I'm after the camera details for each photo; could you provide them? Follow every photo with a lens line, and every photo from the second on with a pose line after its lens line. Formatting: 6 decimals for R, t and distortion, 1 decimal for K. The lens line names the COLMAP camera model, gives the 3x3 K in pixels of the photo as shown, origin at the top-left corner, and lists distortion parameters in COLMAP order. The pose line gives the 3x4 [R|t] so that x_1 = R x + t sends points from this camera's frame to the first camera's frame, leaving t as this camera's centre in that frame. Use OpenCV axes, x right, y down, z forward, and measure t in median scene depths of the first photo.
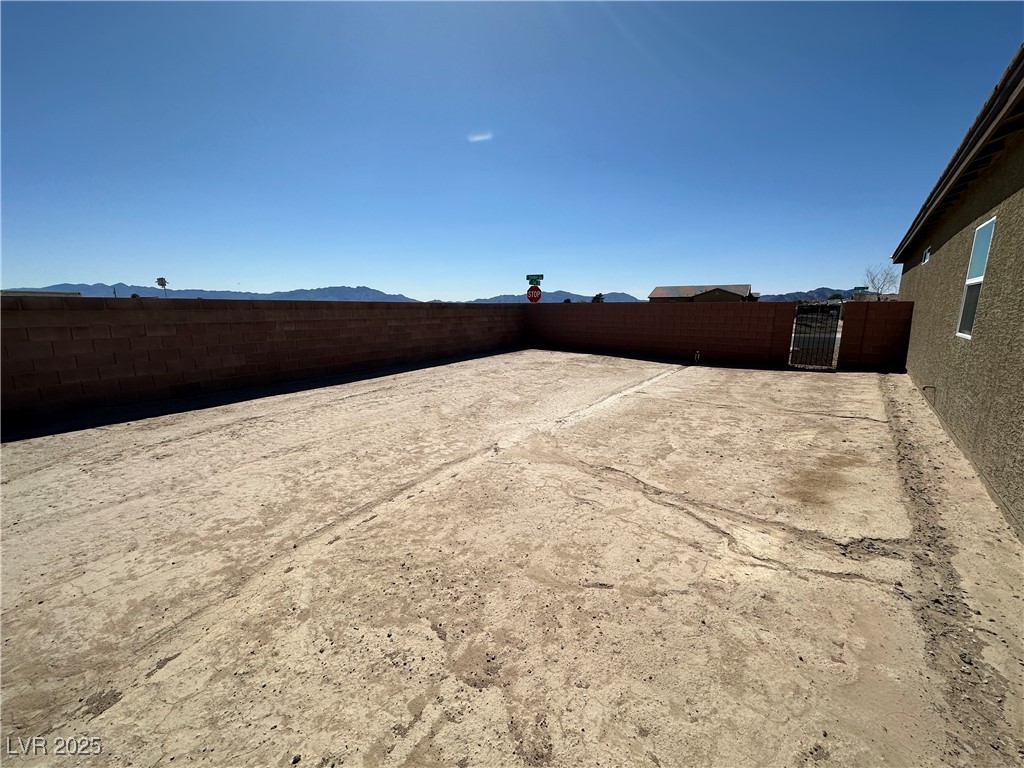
lens RADIAL K [[408.5, 0, 513.7], [0, 408.5, 384.7], [0, 0, 1]] dist [0.000392, 0.000285]
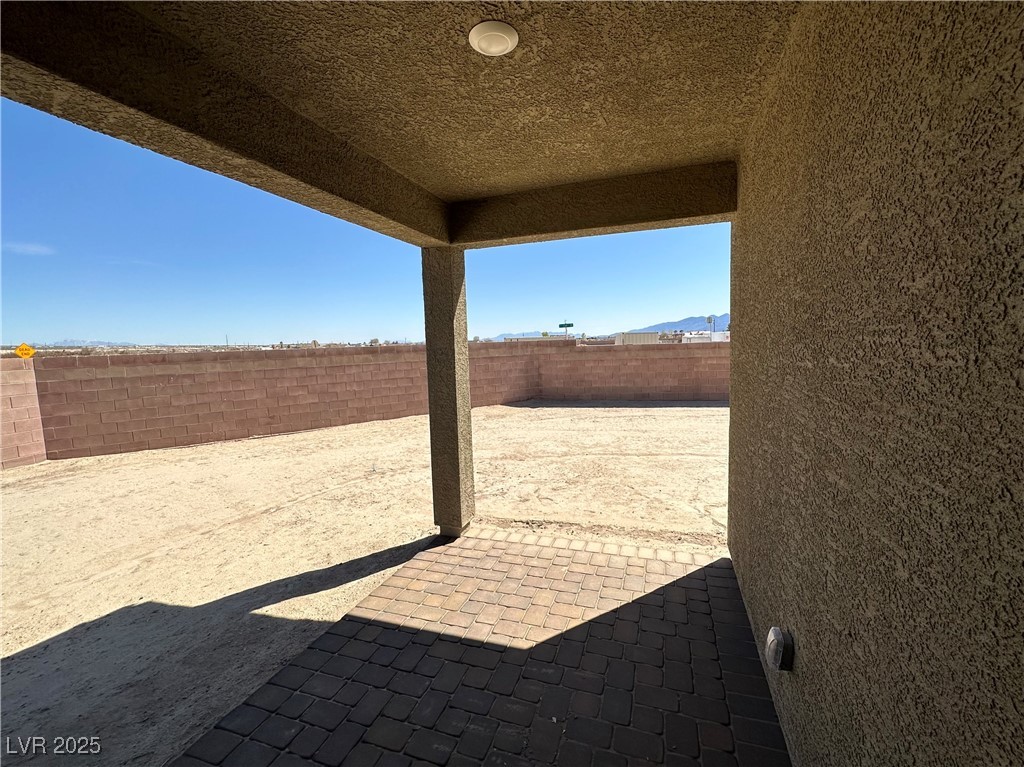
lens RADIAL K [[408.5, 0, 511.5], [0, 408.5, 382.5], [0, 0, 1]] dist [0.000392, 0.000285]
pose [[0.368255, 0.075911, -0.926621, 2.031523], [-0.140297, 0.989785, 0.025329, -0.045800], [0.919078, 0.120675, 0.375144, -0.526601]]
